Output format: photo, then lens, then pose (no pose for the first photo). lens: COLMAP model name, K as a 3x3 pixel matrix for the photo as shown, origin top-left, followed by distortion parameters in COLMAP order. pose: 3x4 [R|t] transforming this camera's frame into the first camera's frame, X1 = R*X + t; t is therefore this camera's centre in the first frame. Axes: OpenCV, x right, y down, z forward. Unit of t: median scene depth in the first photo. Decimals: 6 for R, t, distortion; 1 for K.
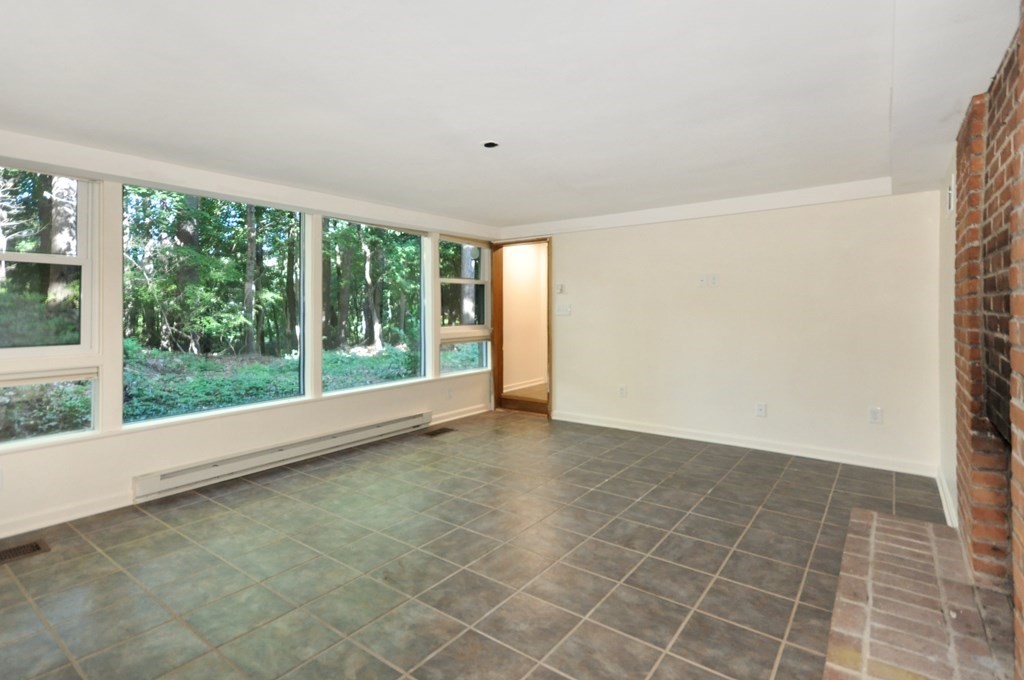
lens RADIAL K [[502.8, 0, 519.6], [0, 502.8, 311.5], [0, 0, 1]] dist [0.002715, 0.000696]
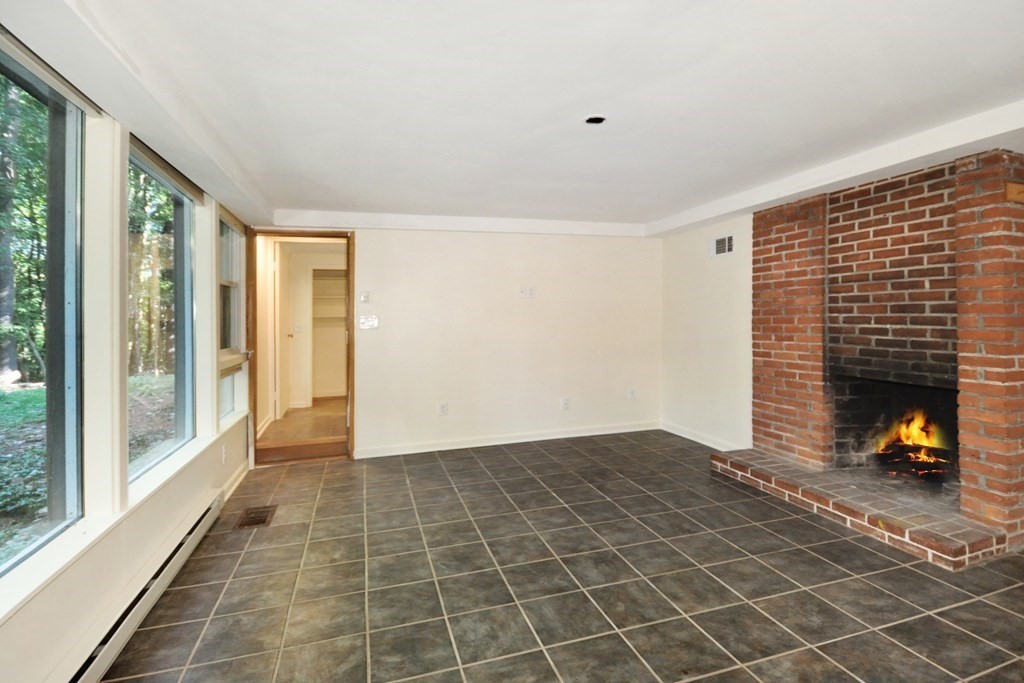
lens RADIAL K [[502.8, 0, 519.6], [0, 502.8, 313.0], [0, 0, 1]] dist [0.002715, 0.000696]
pose [[0.584125, 0.000333, 0.811664, -0.838073], [0.022735, 0.999601, -0.016771, 0.001791], [-0.811345, 0.028250, 0.583884, 0.615400]]
